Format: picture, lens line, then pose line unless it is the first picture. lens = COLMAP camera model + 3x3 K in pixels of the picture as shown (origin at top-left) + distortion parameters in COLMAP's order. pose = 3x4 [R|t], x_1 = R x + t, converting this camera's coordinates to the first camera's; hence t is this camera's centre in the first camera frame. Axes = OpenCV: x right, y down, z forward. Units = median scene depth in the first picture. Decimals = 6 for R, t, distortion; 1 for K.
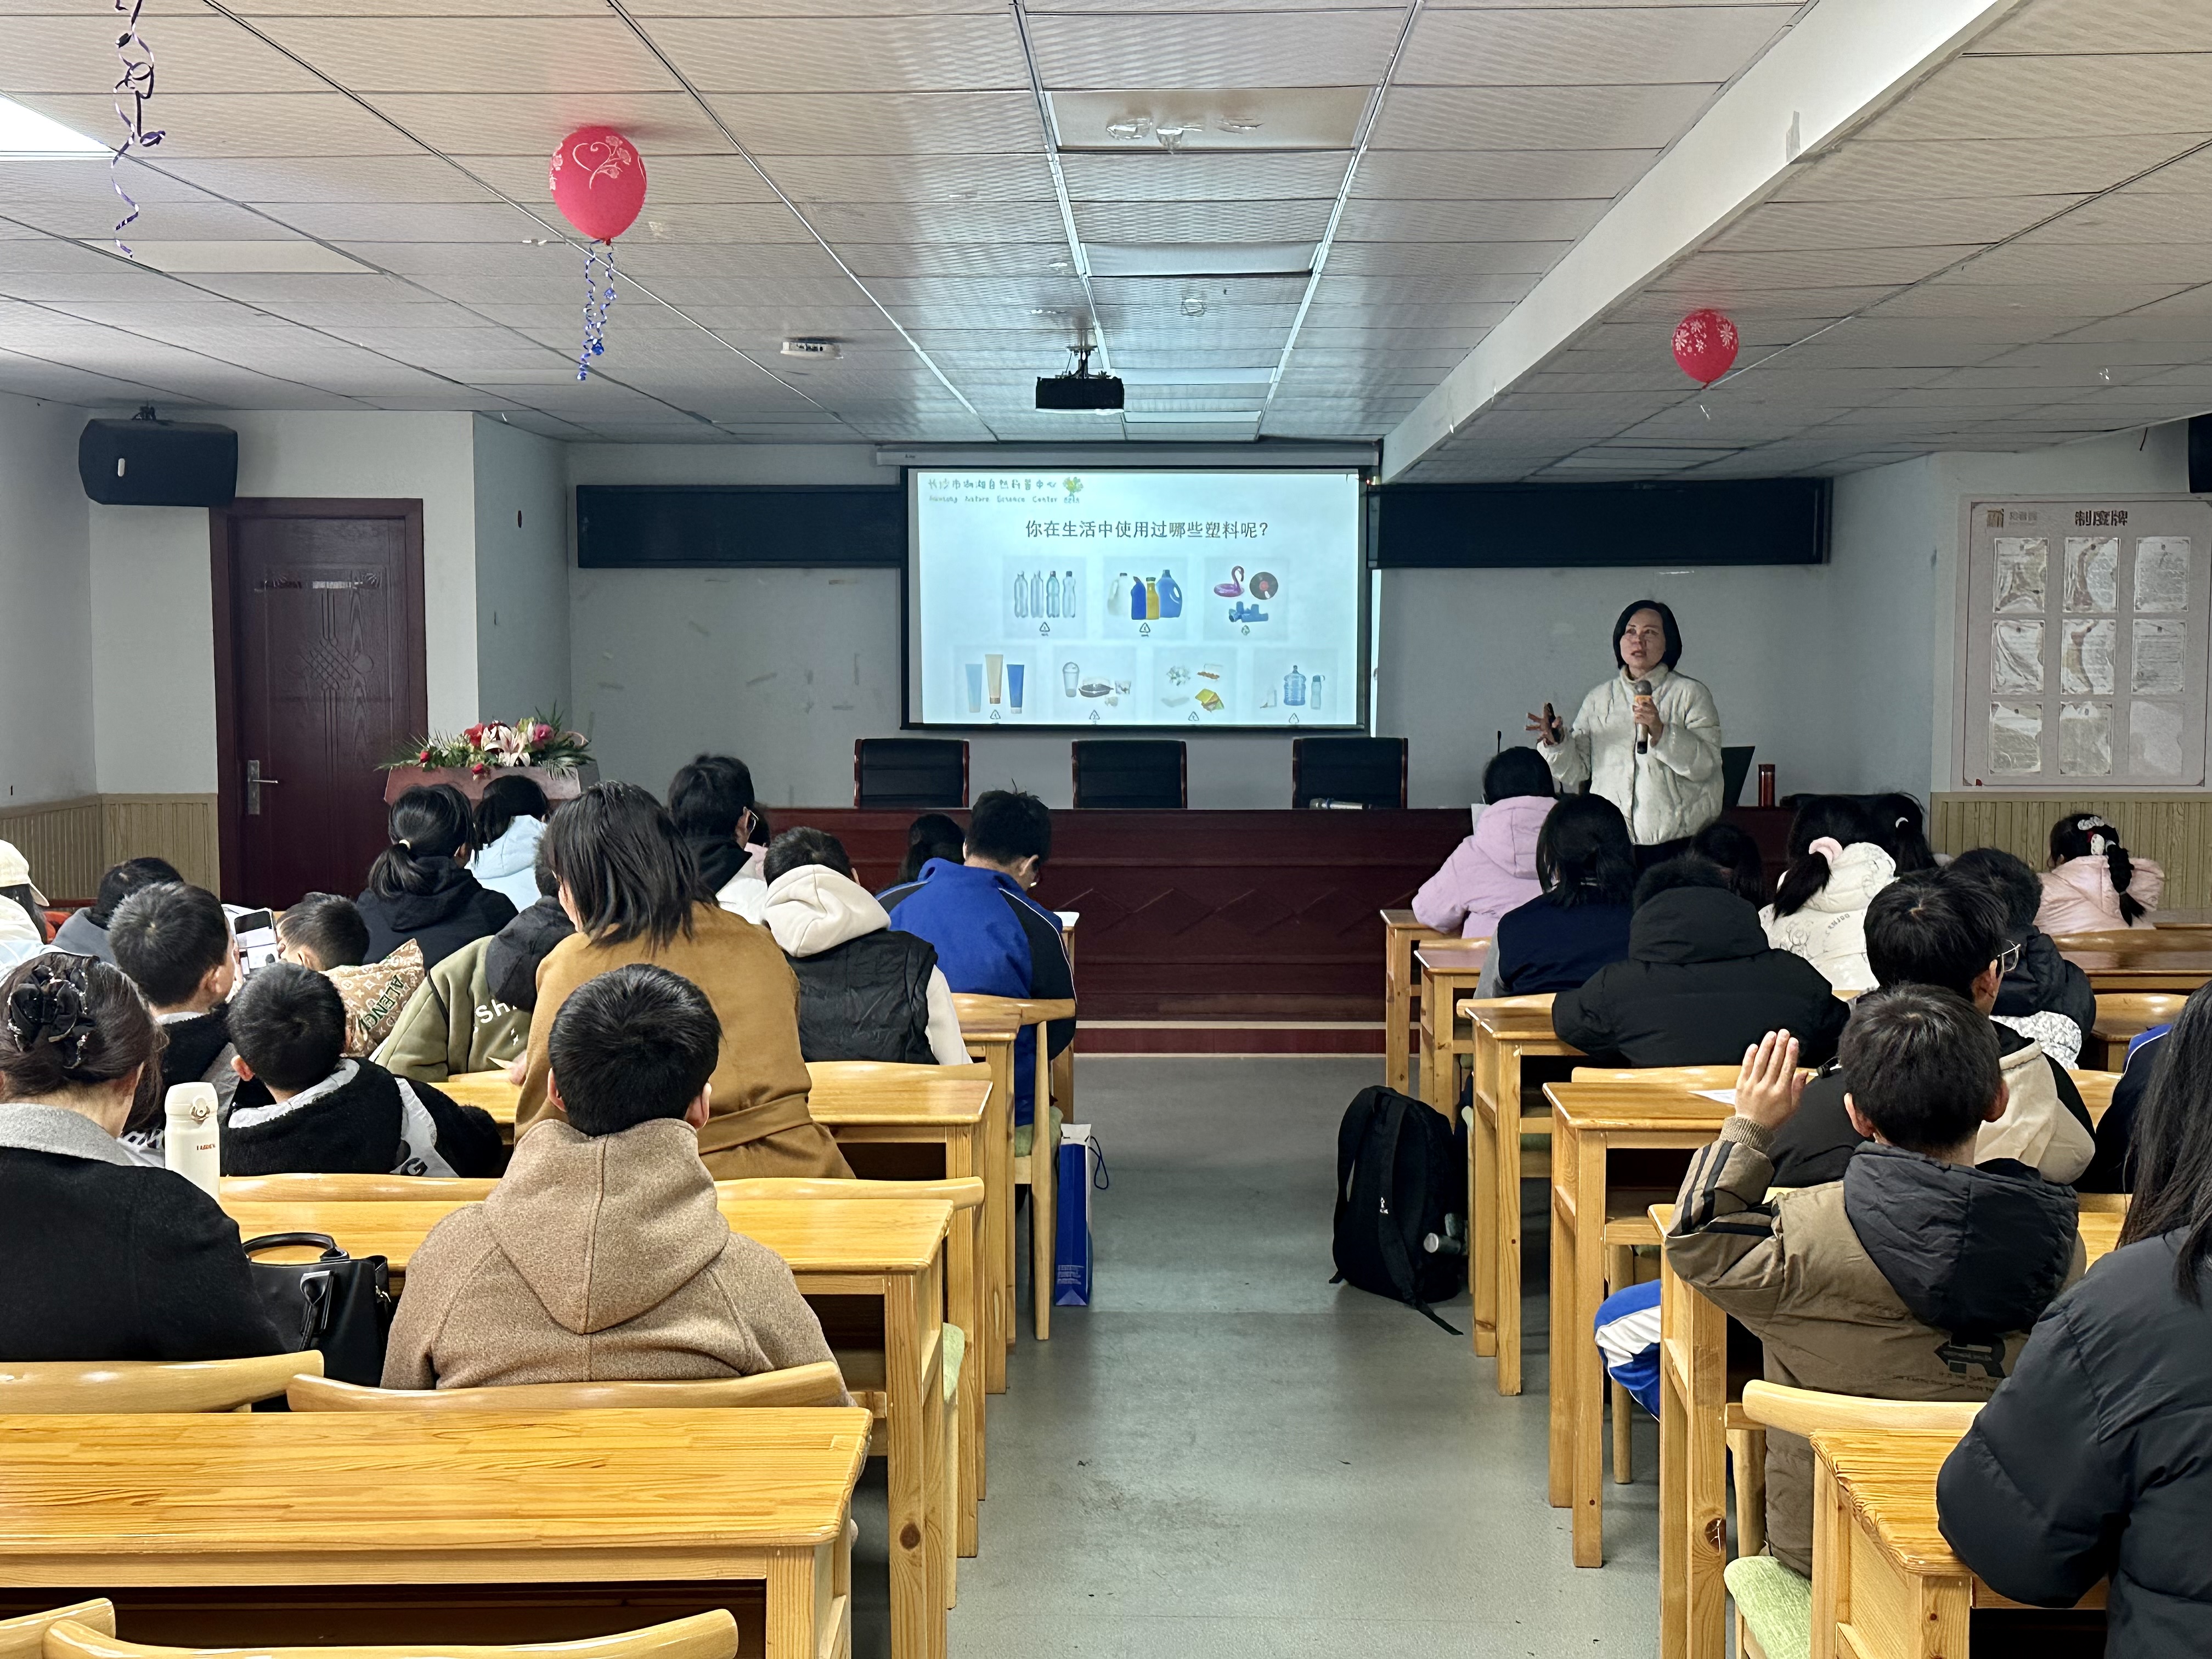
lens RADIAL K [[2858.5, 0, 1106.0], [0, 2858.5, 829.5], [0, 0, 1]] dist [0.072376, 0.006427]
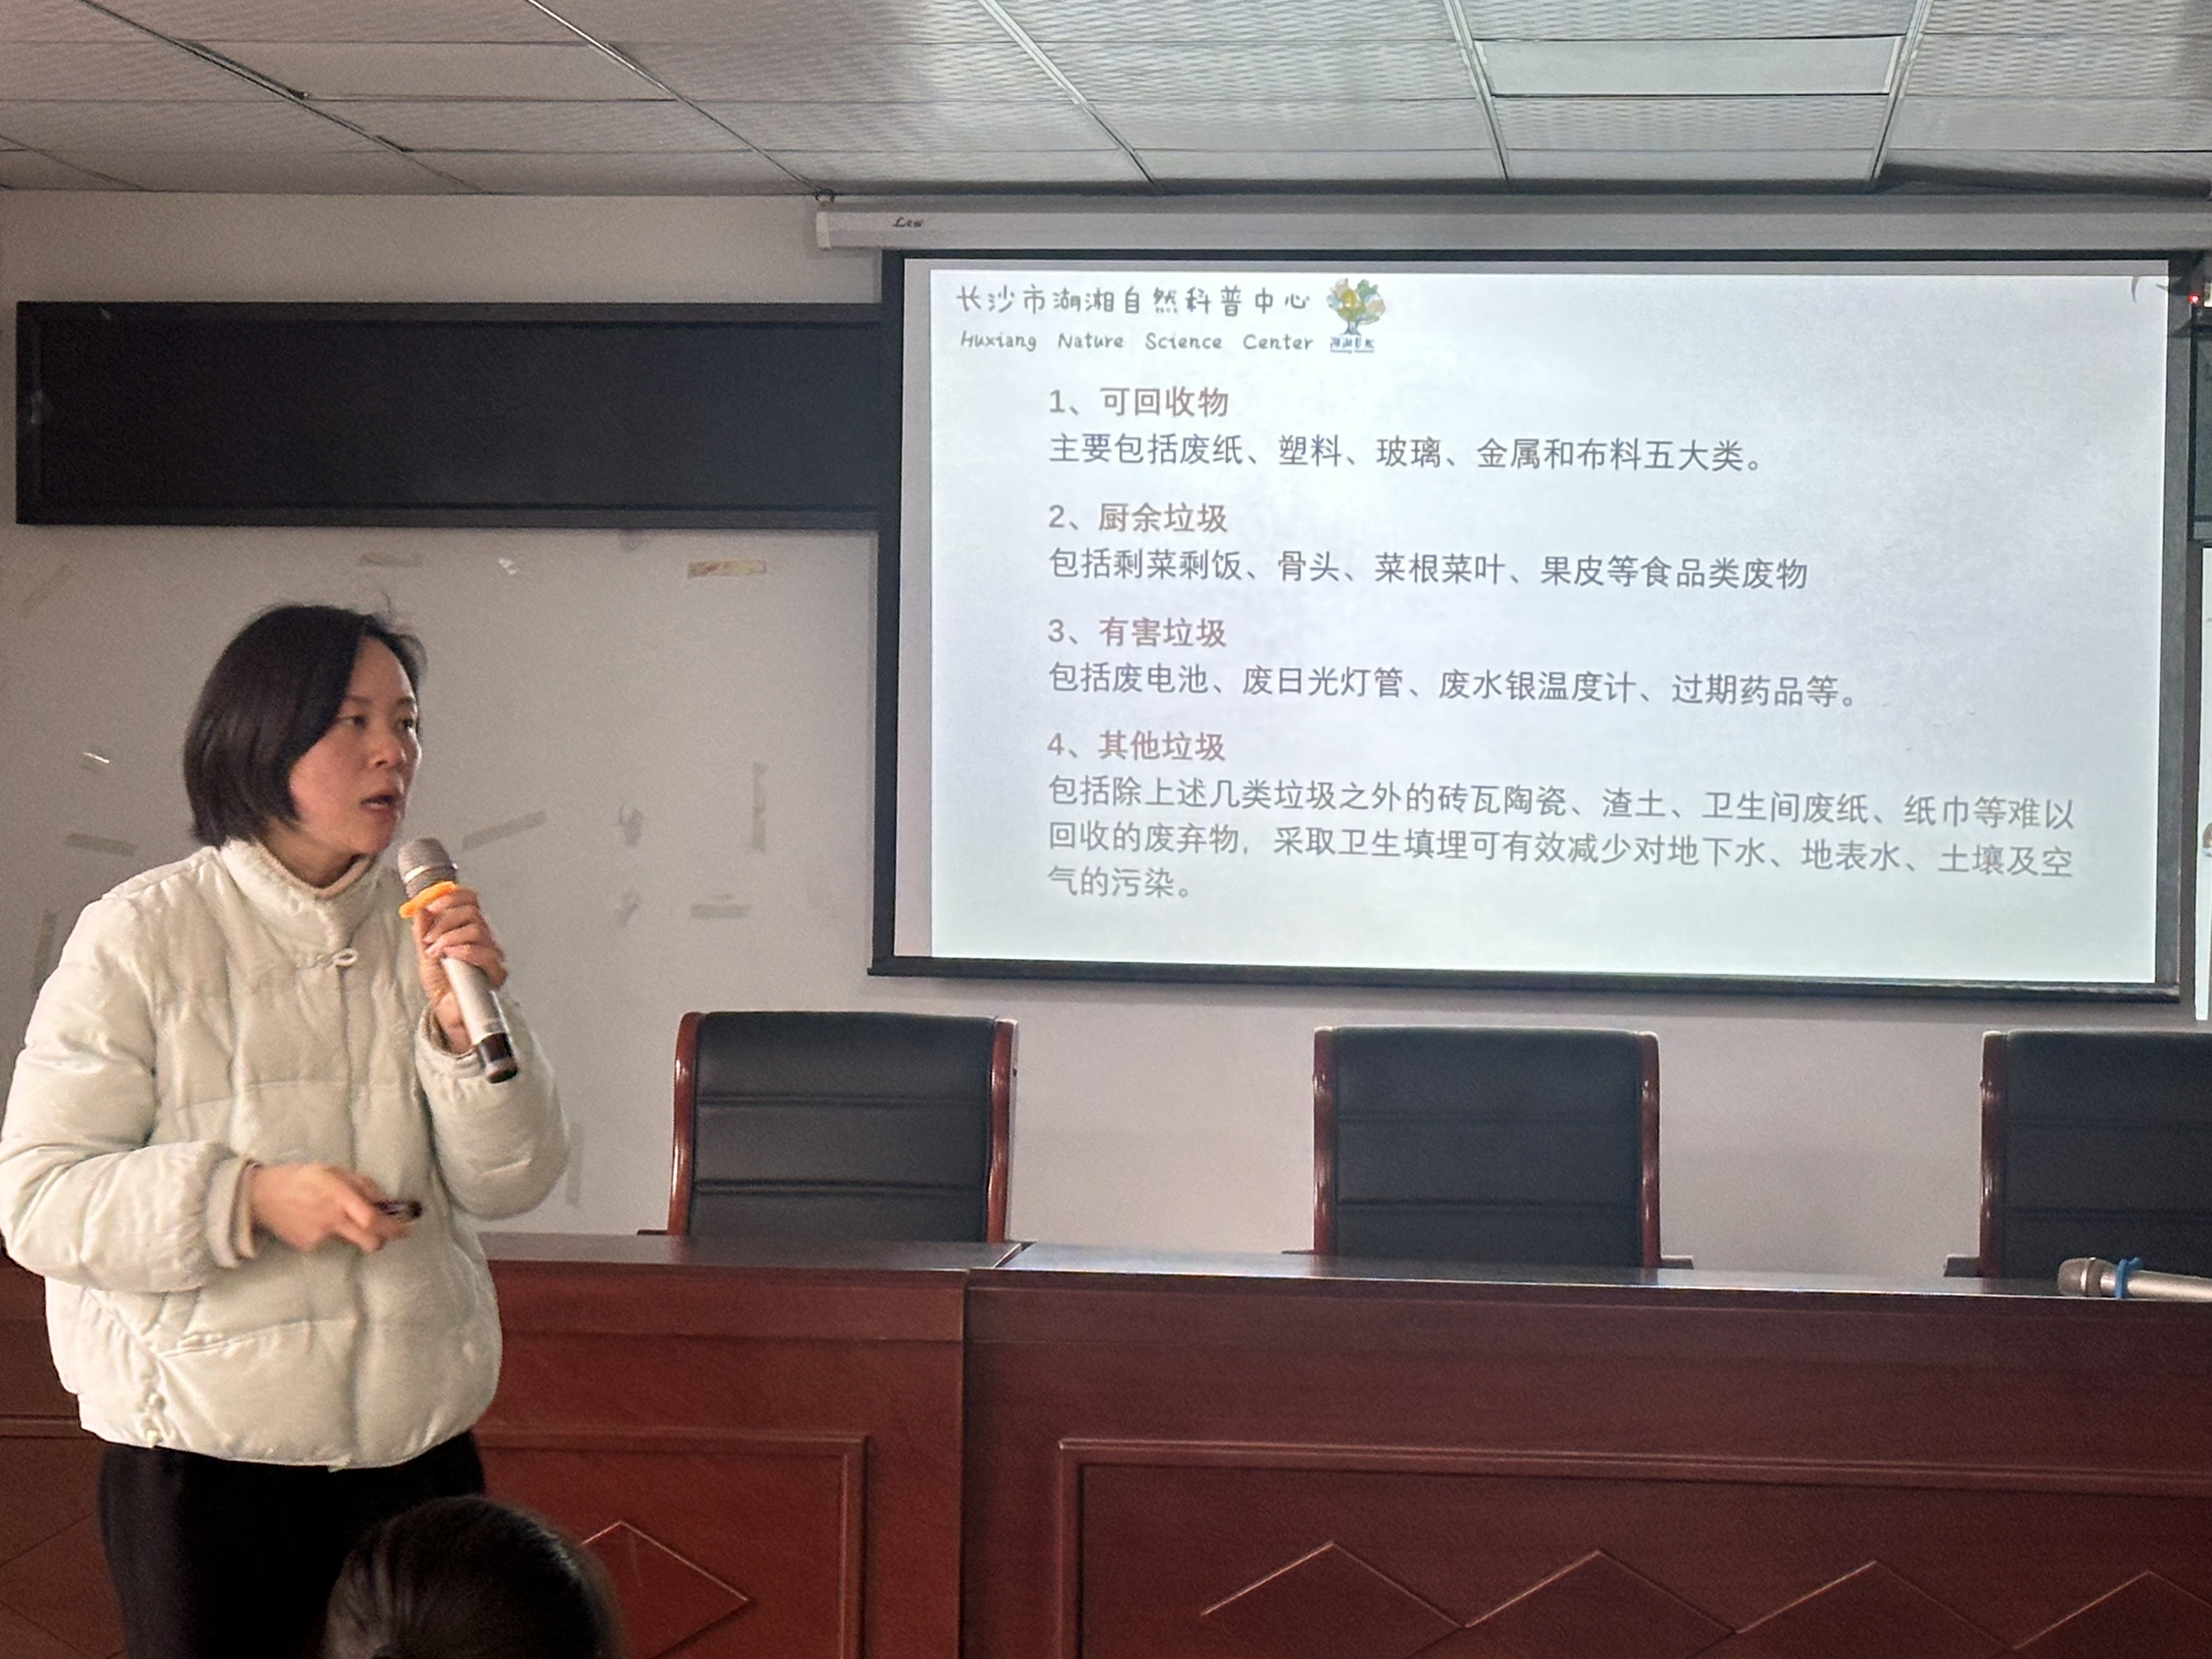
lens RADIAL K [[4944.7, 0, 1106.0], [0, 4944.7, 829.5], [0, 0, 1]] dist [0.086733, 0.501636]
pose [[0.995946, 0.014163, -0.088832, 0.013239], [-0.018386, 0.998730, -0.046905, -0.024705], [0.088055, 0.048348, 0.994942, 0.381980]]
